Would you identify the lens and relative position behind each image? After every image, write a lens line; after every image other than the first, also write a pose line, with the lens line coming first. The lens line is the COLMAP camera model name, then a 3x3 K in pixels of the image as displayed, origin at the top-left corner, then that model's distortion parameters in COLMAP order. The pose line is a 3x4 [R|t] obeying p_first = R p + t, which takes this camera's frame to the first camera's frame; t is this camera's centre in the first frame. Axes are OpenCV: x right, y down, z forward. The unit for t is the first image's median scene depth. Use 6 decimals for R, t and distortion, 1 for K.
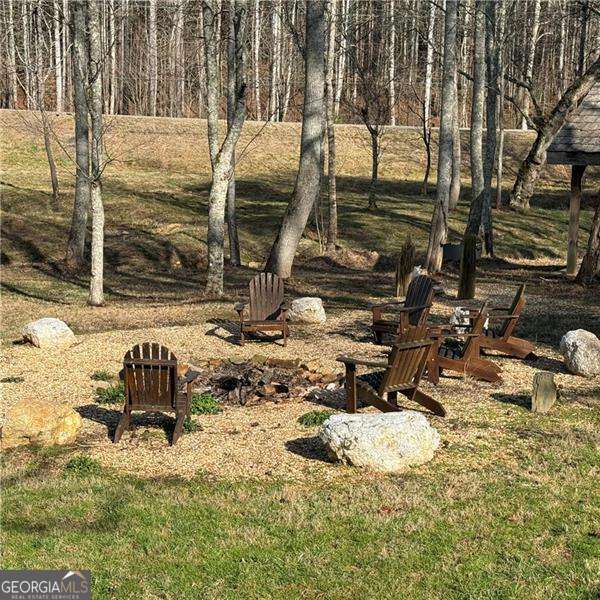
lens RADIAL K [[1239.0, 0, 284.3], [0, 1239.0, 298.9], [0, 0, 1]] dist [0.228041, -0.205897]
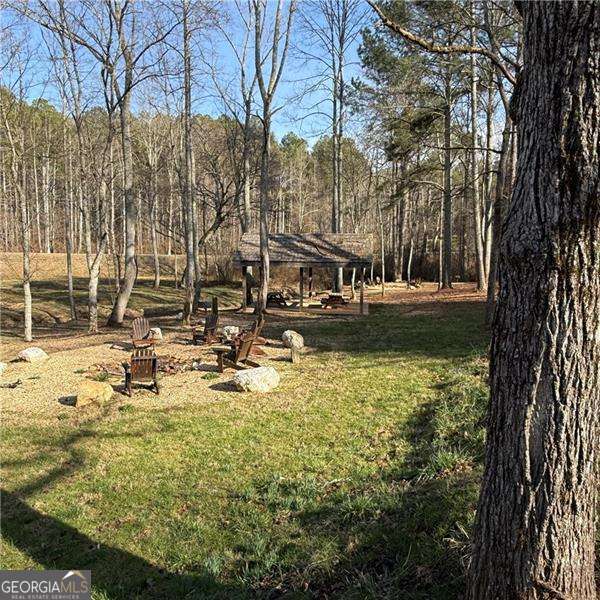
lens RADIAL K [[541.7, 0, 300.0], [0, 541.7, 300.0], [0, 0, 1]] dist [-0.004911, -0.004346]
pose [[0.900485, -0.055779, 0.431296, -0.207080], [0.078875, 0.996240, -0.035838, 0.005077], [-0.427675, 0.066290, 0.901499, 0.027655]]
